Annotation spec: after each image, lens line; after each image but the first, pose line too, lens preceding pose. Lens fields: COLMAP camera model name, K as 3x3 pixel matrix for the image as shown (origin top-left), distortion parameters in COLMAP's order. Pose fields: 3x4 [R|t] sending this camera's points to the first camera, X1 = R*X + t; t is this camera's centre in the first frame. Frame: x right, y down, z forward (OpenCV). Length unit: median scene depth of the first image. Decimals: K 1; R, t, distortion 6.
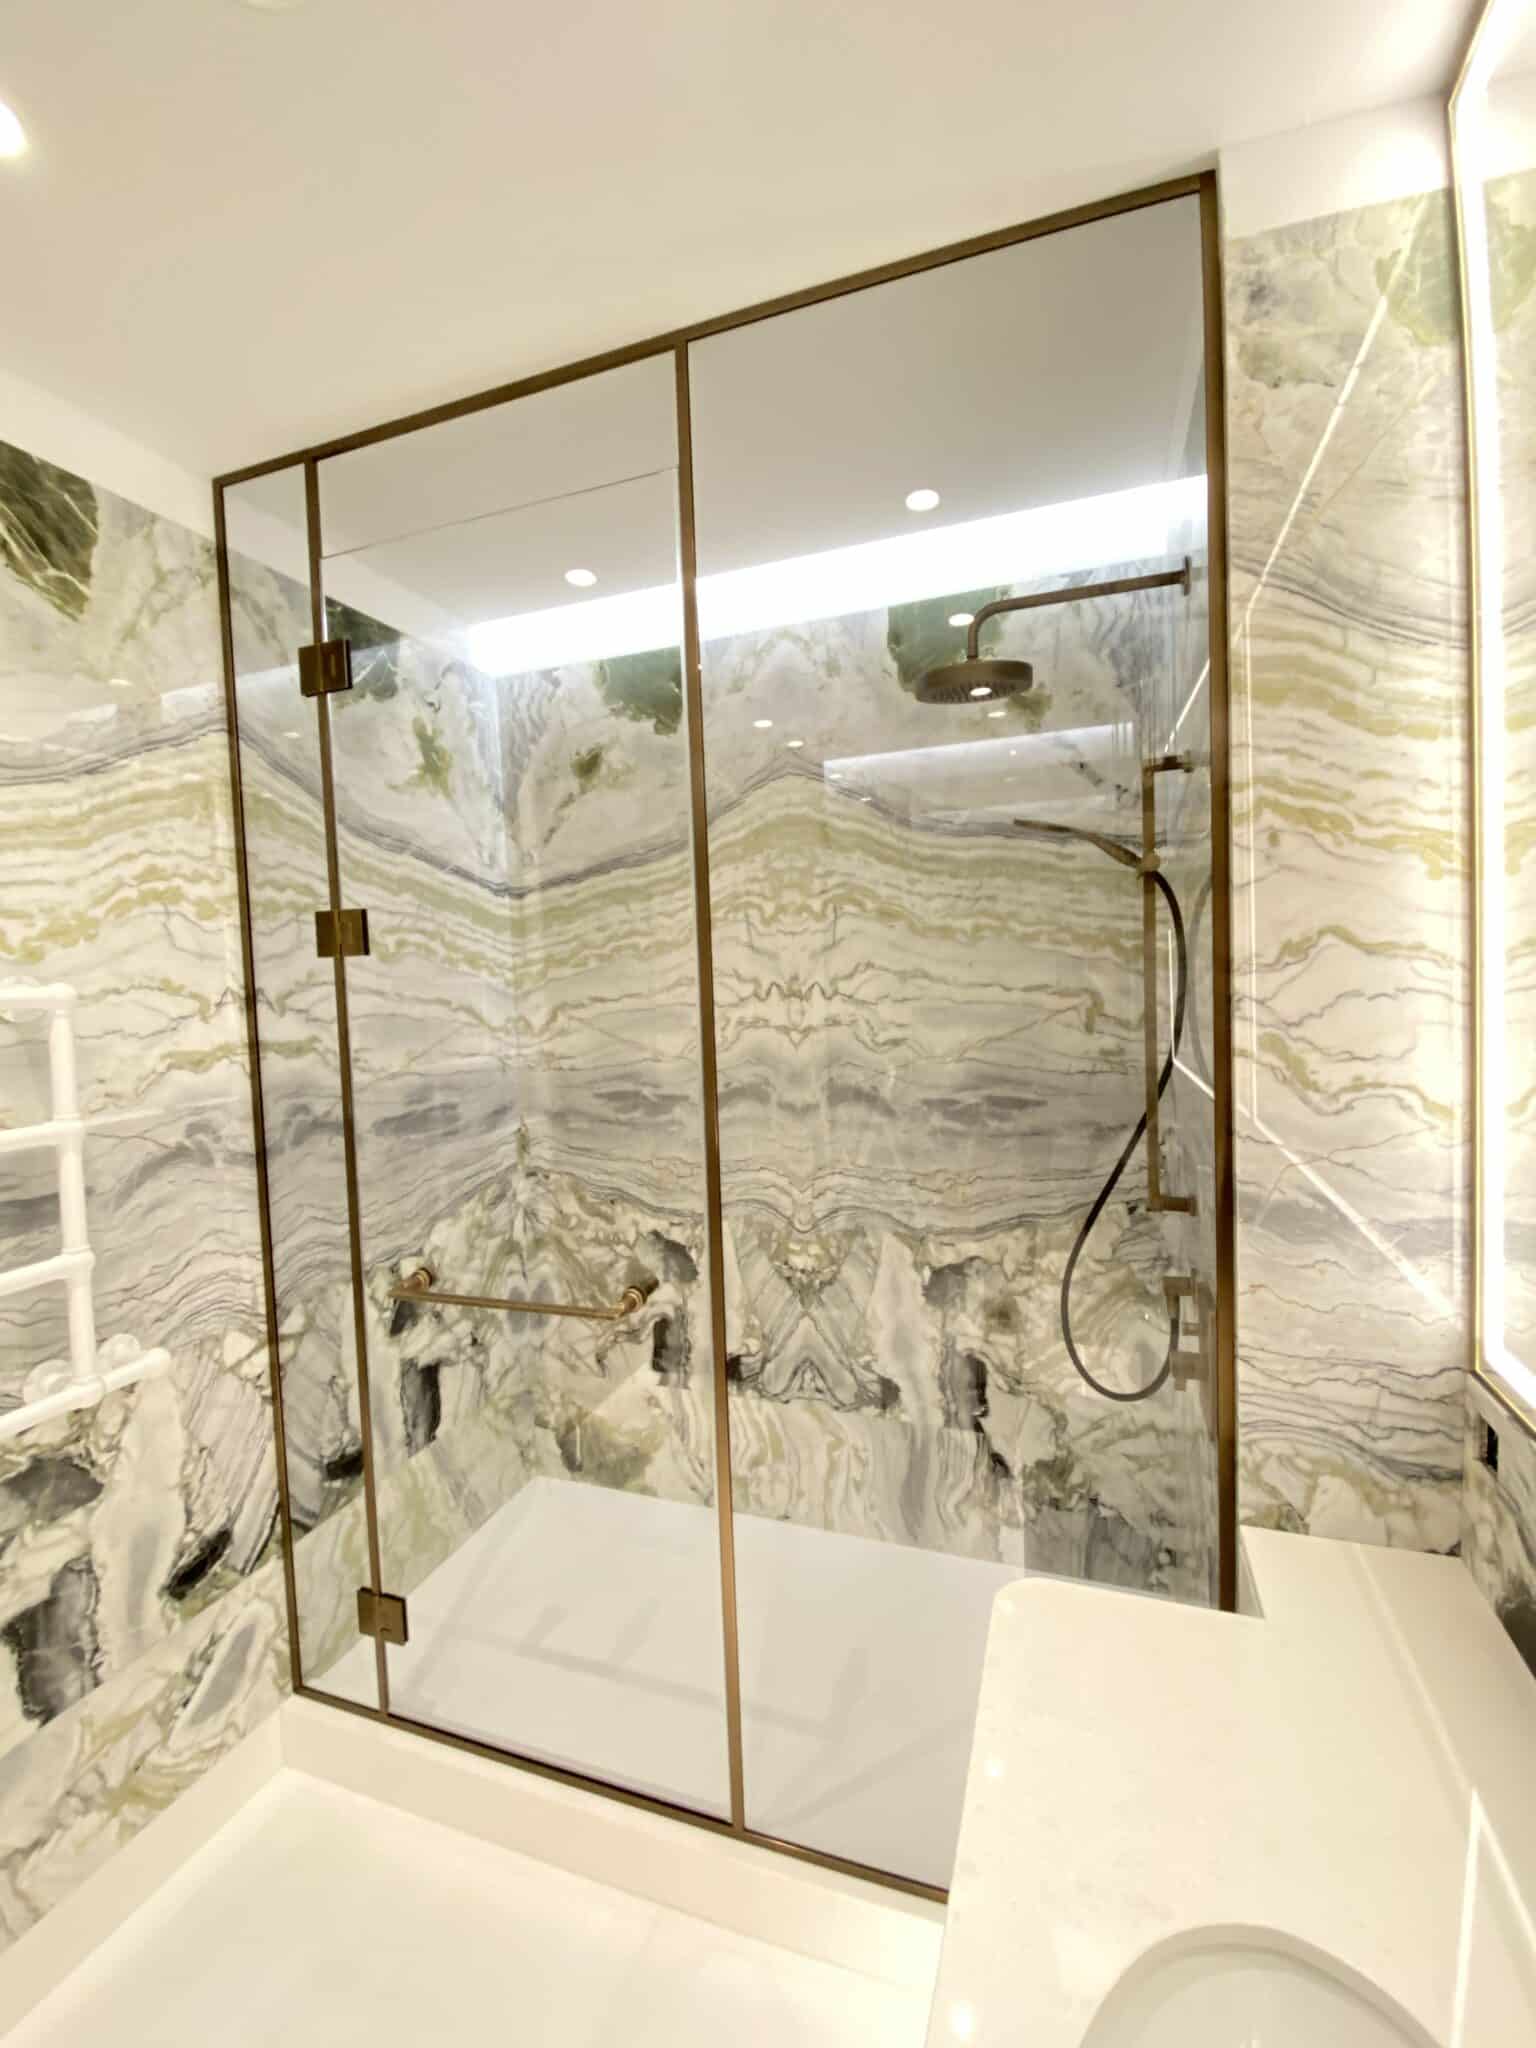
lens RADIAL K [[857.1, 0, 761.4], [0, 857.1, 1021.0], [0, 0, 1]] dist [0.010228, -0.013653]
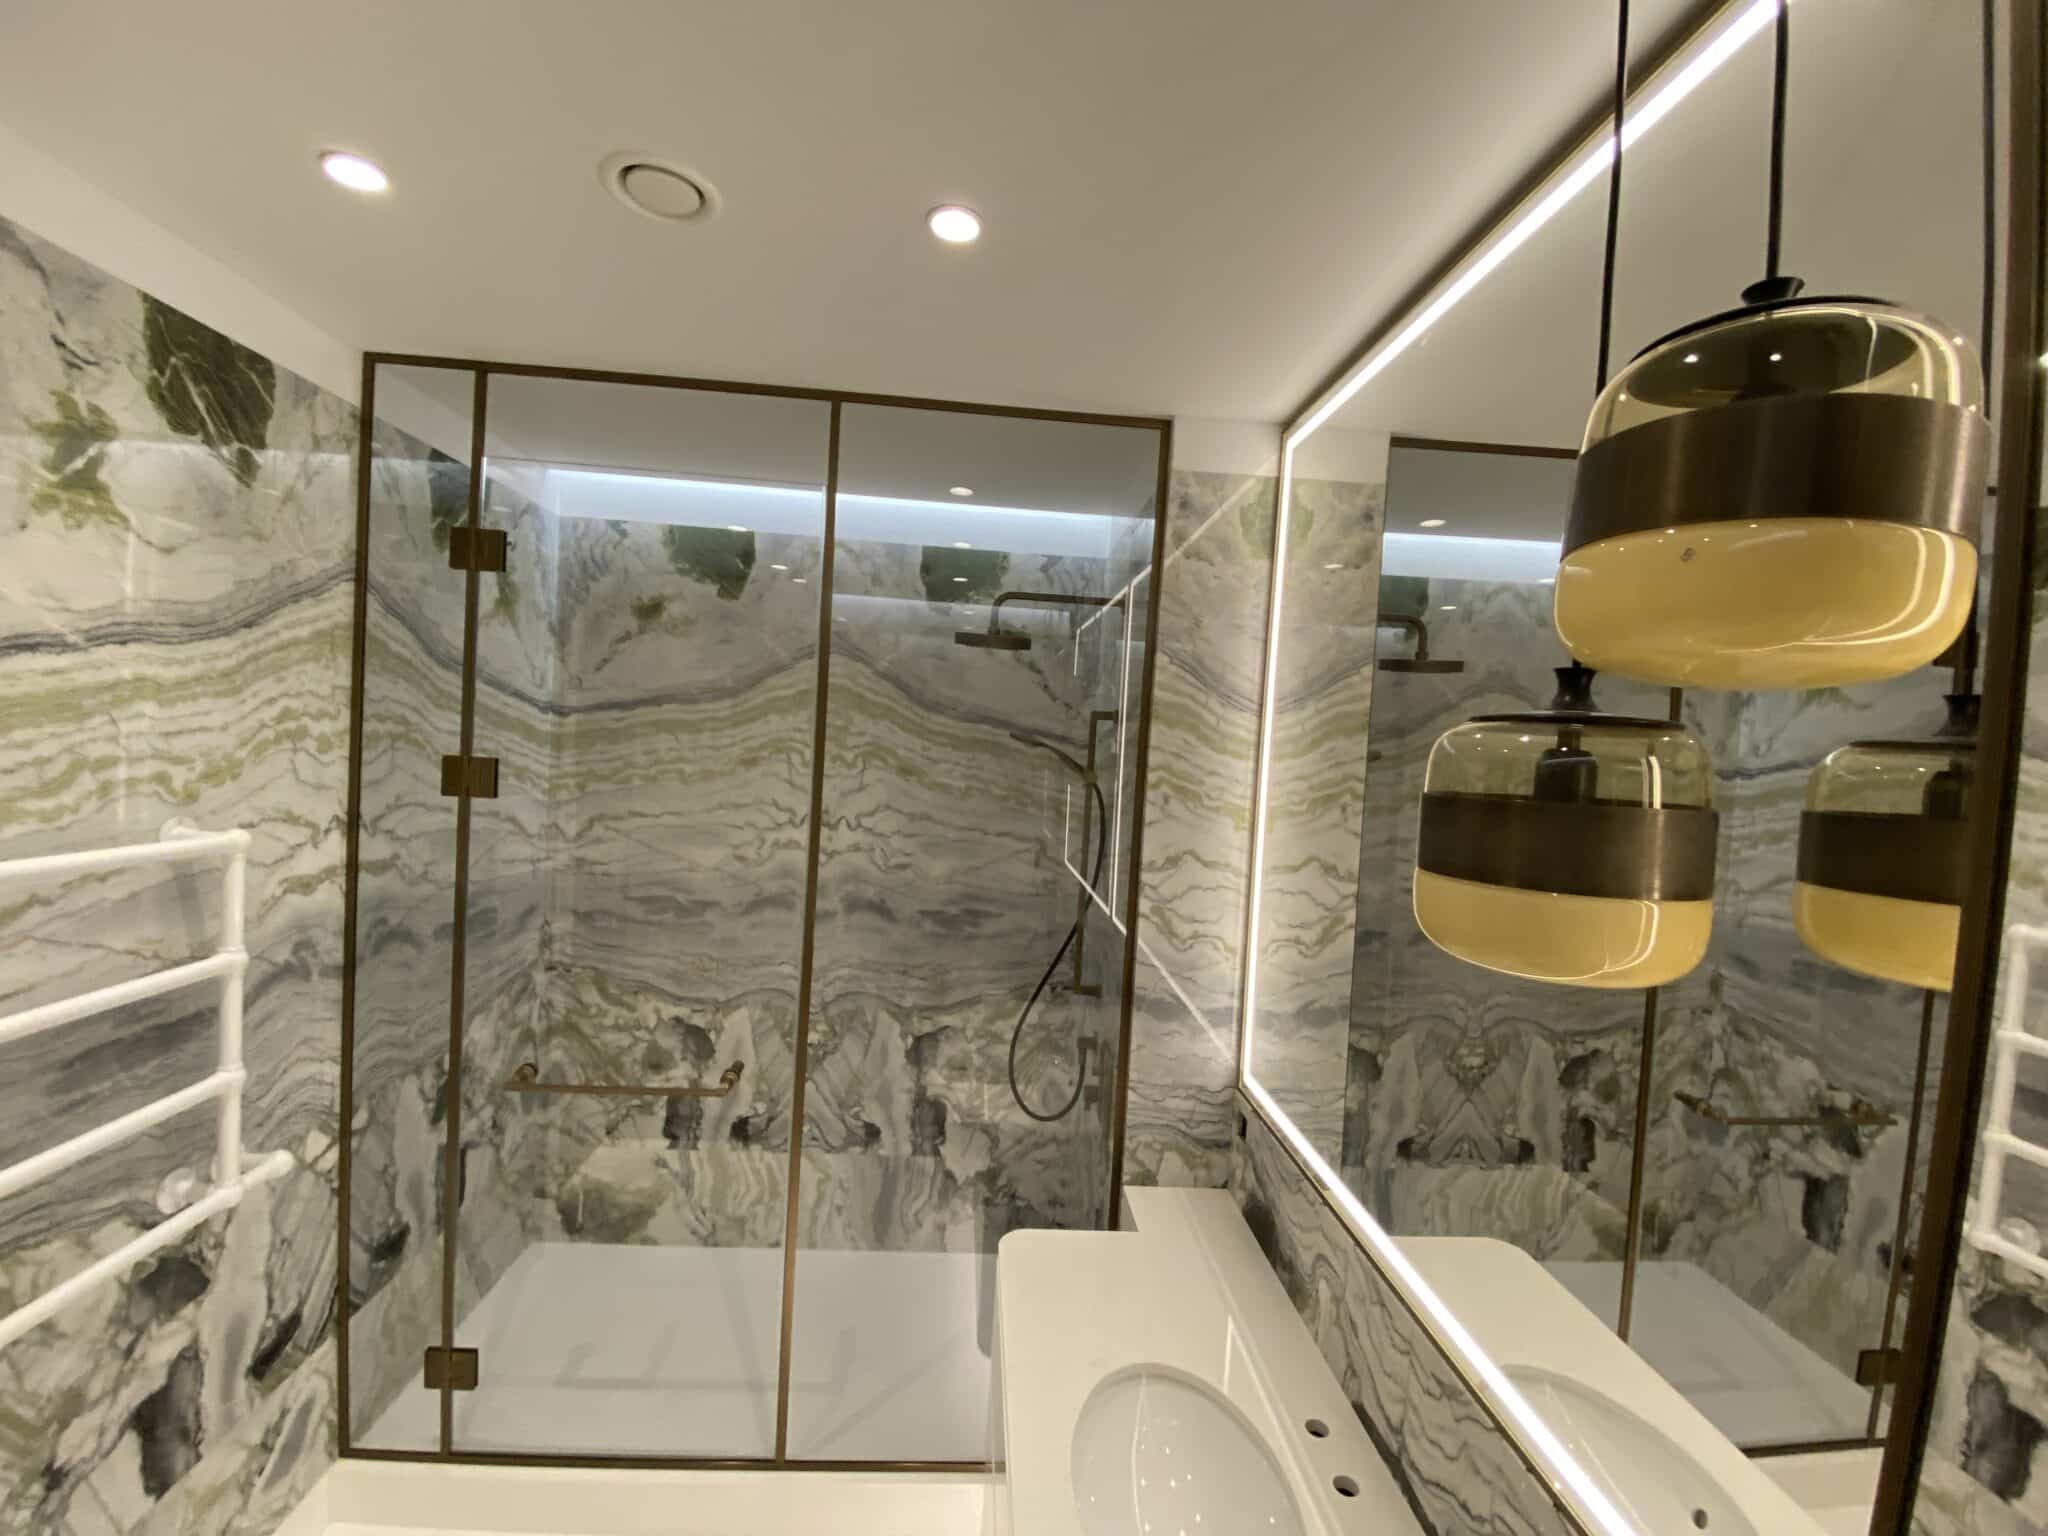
lens RADIAL K [[857.1, 0, 1019.6], [0, 857.1, 771.0], [0, 0, 1]] dist [0.010228, -0.013653]
pose [[0.914463, 0.075850, 0.397498, -0.252983], [-0.073234, 0.997077, -0.021781, -0.128384], [-0.397988, -0.009192, 0.917345, -0.330218]]
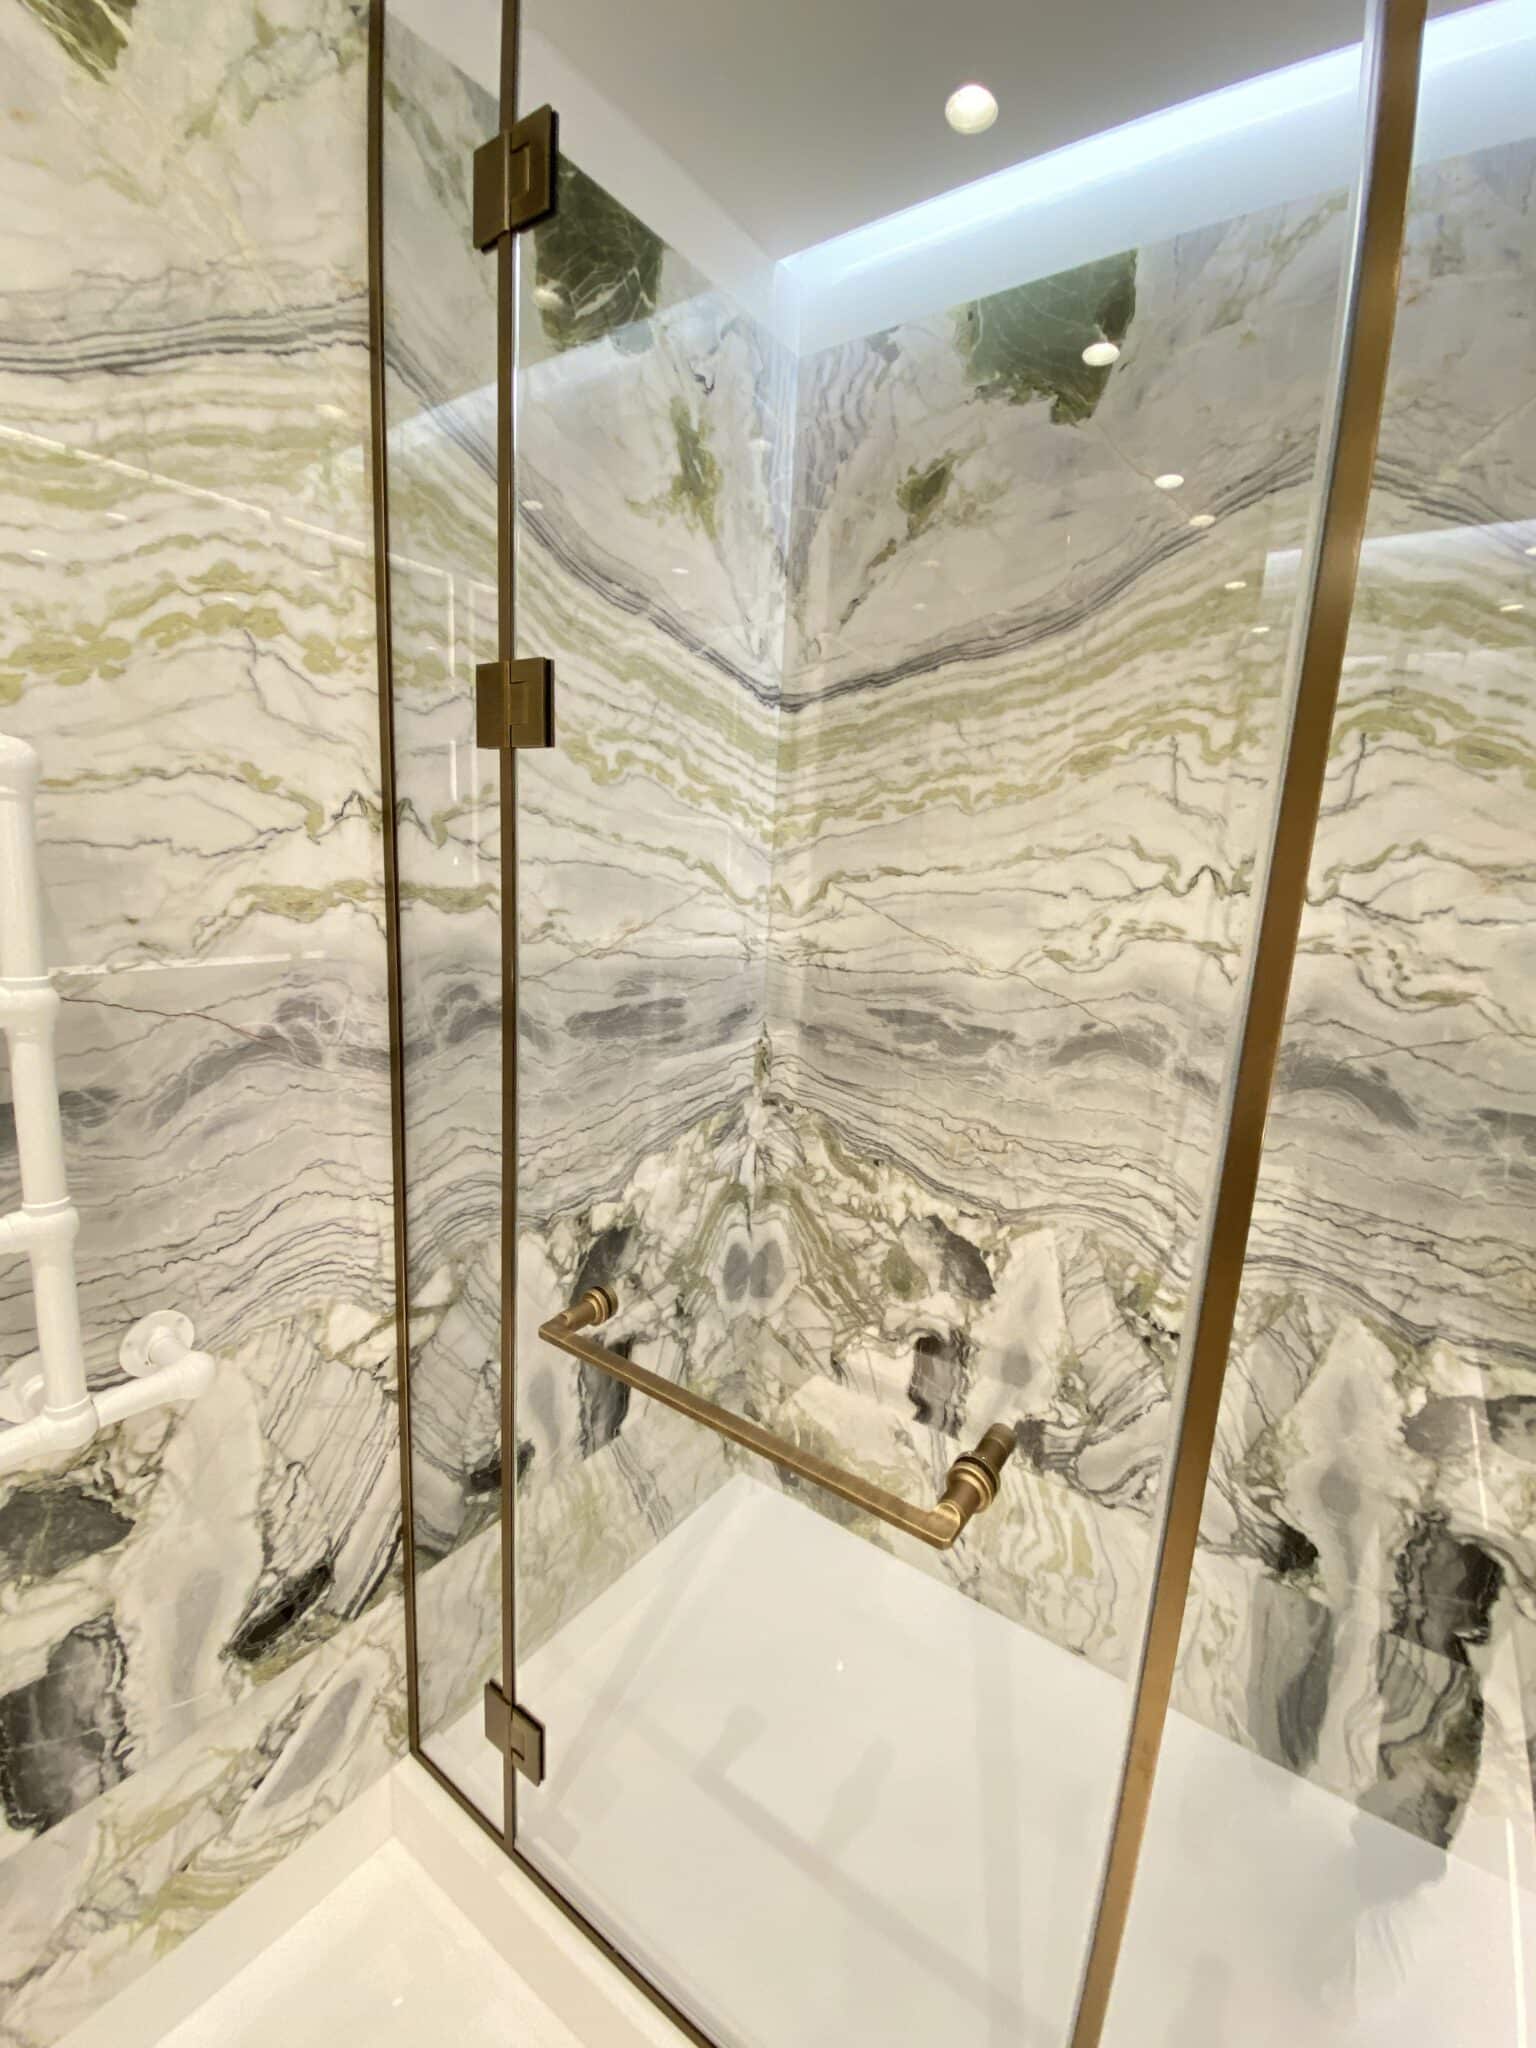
lens RADIAL K [[857.1, 0, 764.4], [0, 857.1, 1019.5], [0, 0, 1]] dist [0.010228, -0.013653]
pose [[0.960634, 0.134111, -0.243302, -0.149088], [-0.100562, 0.984238, 0.145473, 0.004069], [0.258976, -0.115279, 0.958980, 0.435572]]
